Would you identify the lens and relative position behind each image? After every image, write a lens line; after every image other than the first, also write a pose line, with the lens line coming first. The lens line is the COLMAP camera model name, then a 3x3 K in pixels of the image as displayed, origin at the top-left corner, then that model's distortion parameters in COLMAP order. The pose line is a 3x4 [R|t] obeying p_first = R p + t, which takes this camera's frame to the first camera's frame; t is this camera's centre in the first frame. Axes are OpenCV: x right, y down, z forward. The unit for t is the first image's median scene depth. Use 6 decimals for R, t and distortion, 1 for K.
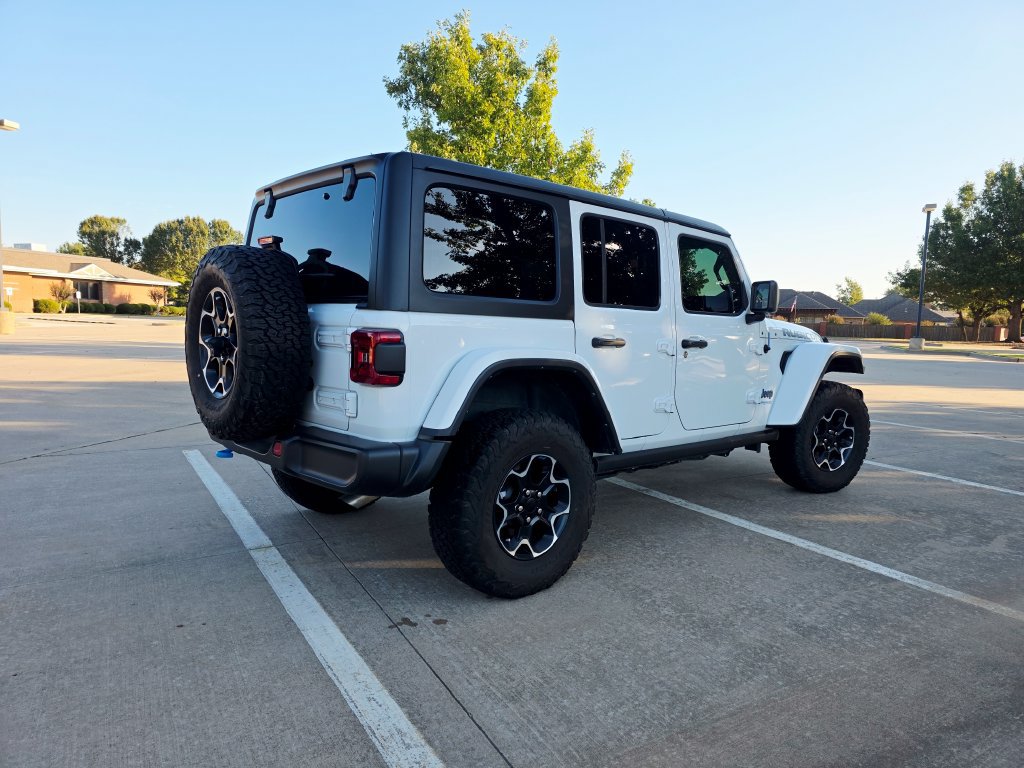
lens RADIAL K [[691.3, 0, 516.1], [0, 691.3, 381.2], [0, 0, 1]] dist [0.066091, -0.055747]
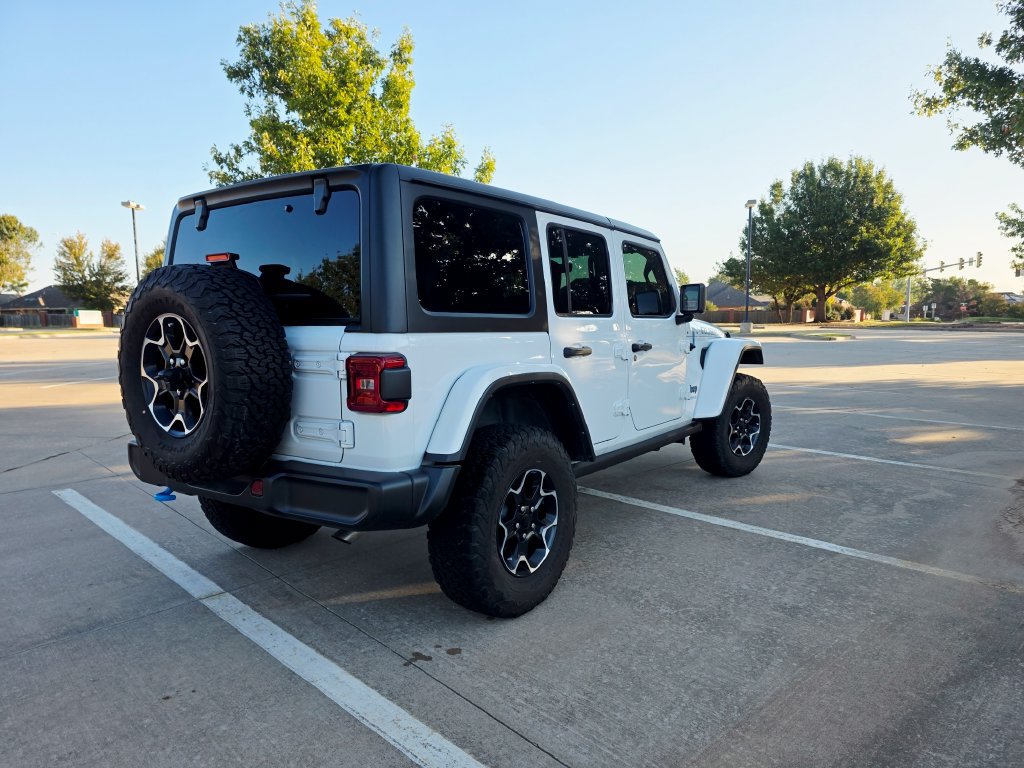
lens RADIAL K [[696.7, 0, 513.9], [0, 696.7, 388.7], [0, 0, 1]] dist [0.061806, -0.056415]
pose [[0.973296, -0.059735, 0.221644, -0.177556], [0.055348, 0.998130, 0.025960, -0.031925], [-0.222780, -0.012999, 0.974782, 0.027178]]
